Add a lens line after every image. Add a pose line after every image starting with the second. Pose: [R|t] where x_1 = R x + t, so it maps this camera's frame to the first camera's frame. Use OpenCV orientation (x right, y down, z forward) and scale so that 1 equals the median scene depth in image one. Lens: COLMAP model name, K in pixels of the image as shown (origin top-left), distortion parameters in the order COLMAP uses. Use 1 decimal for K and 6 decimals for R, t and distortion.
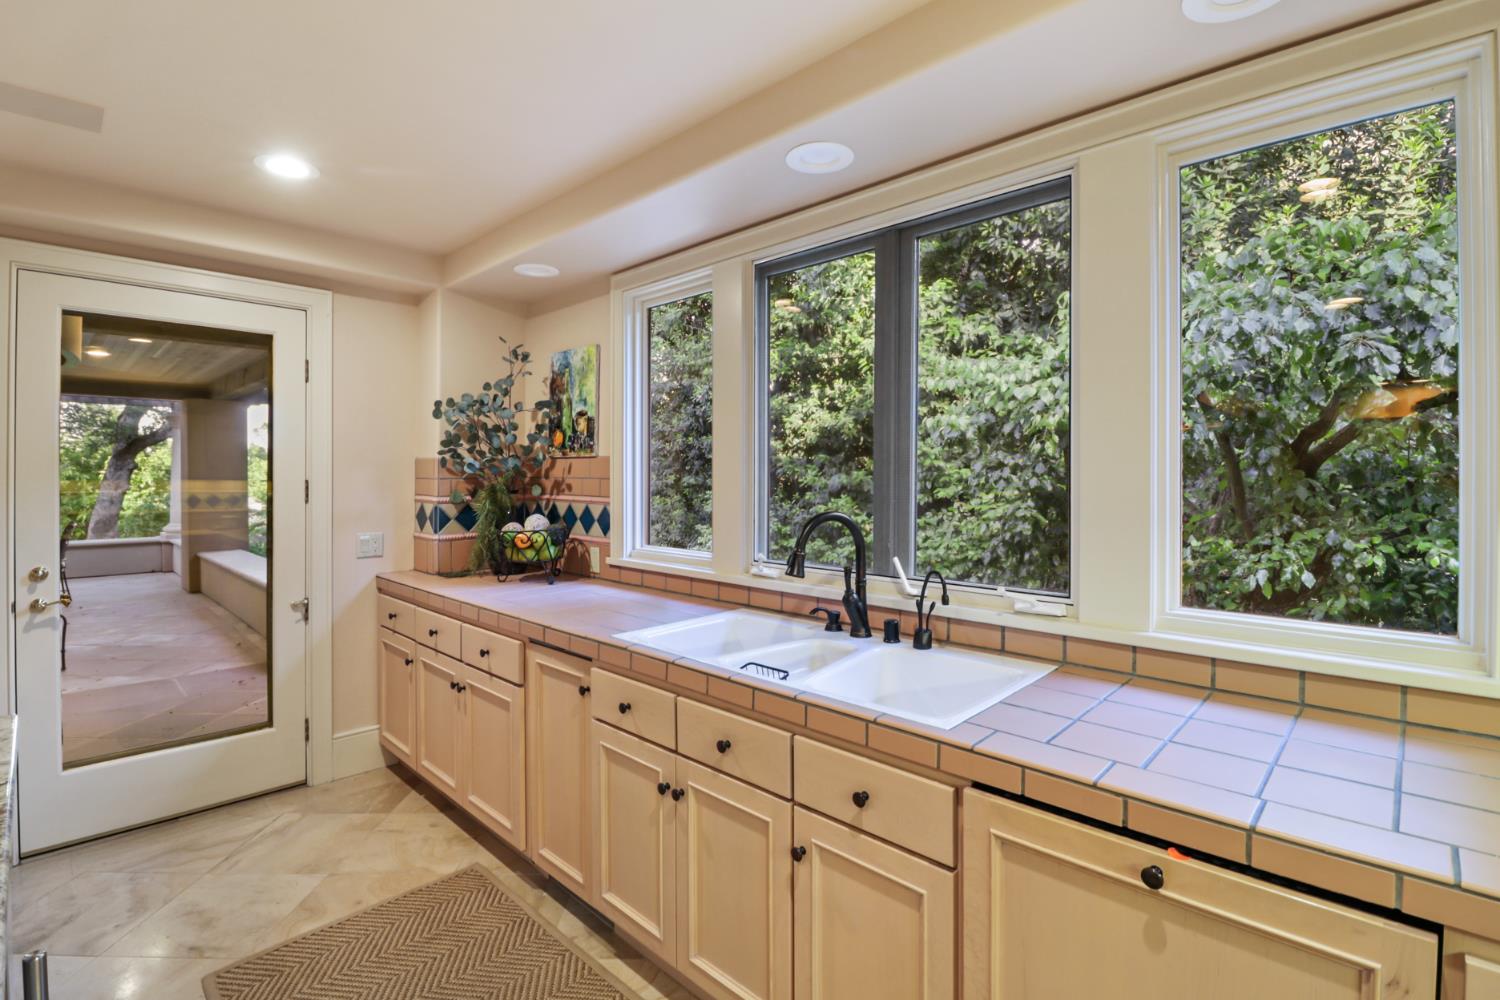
lens RADIAL K [[694.1, 0, 750.8], [0, 694.1, 469.8], [0, 0, 1]] dist [0.001080, -0.015342]
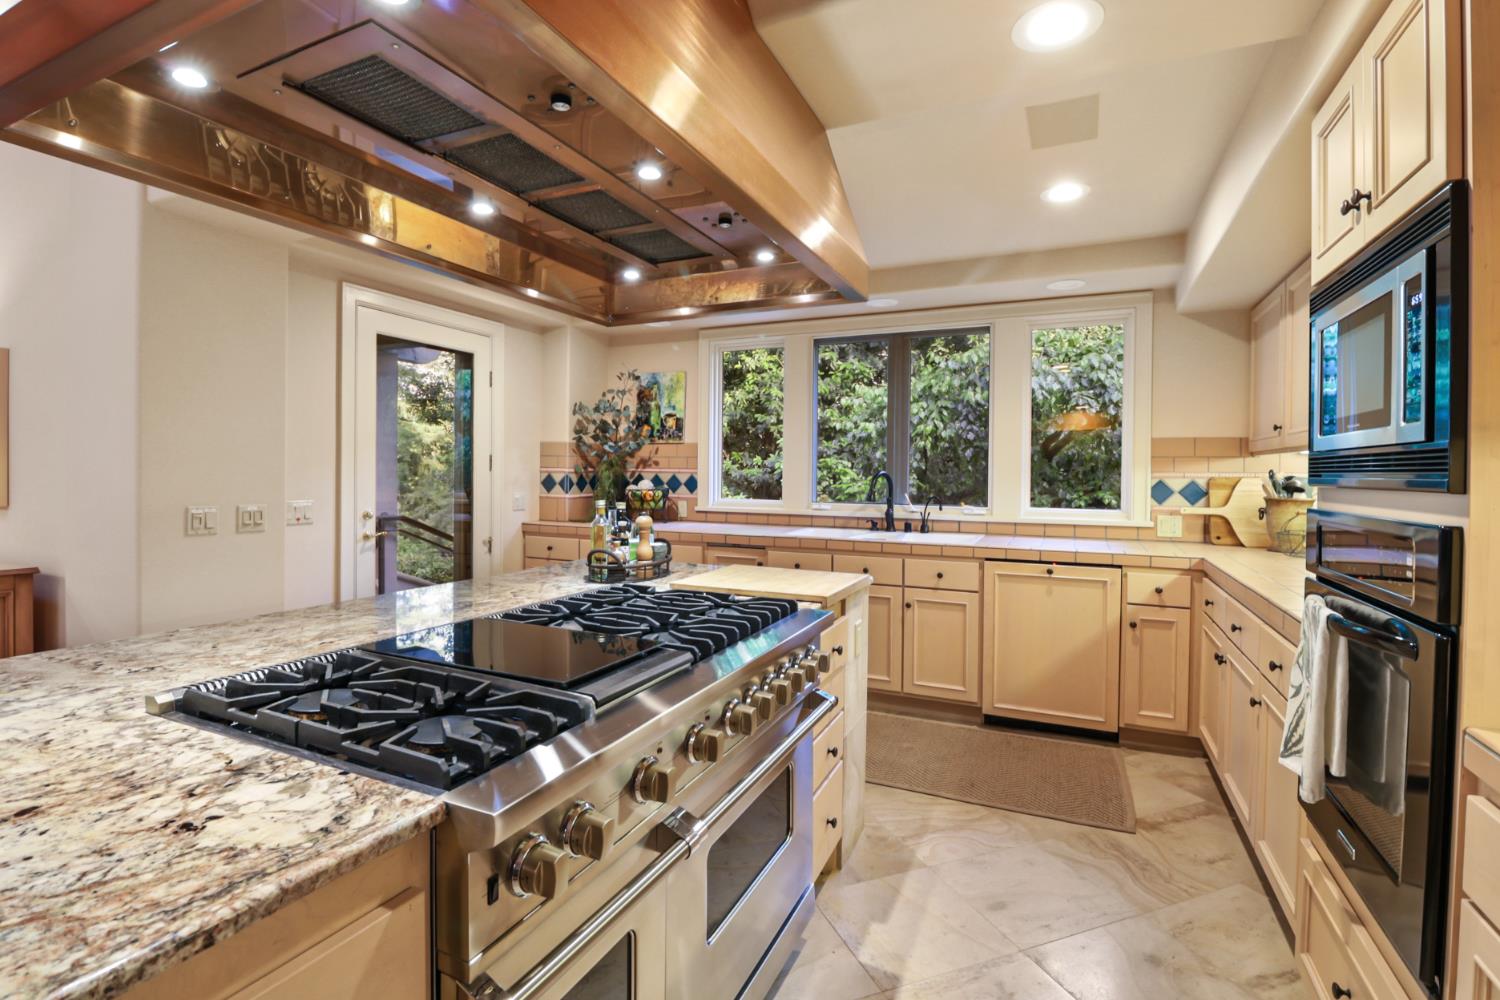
lens RADIAL K [[694.1, 0, 750.8], [0, 694.1, 469.8], [0, 0, 1]] dist [0.001080, -0.015342]
pose [[0.945058, 0.008808, 0.326785, -0.596470], [-0.011305, 0.999920, 0.005743, 0.030700], [-0.326708, -0.009122, 0.945081, -0.536454]]
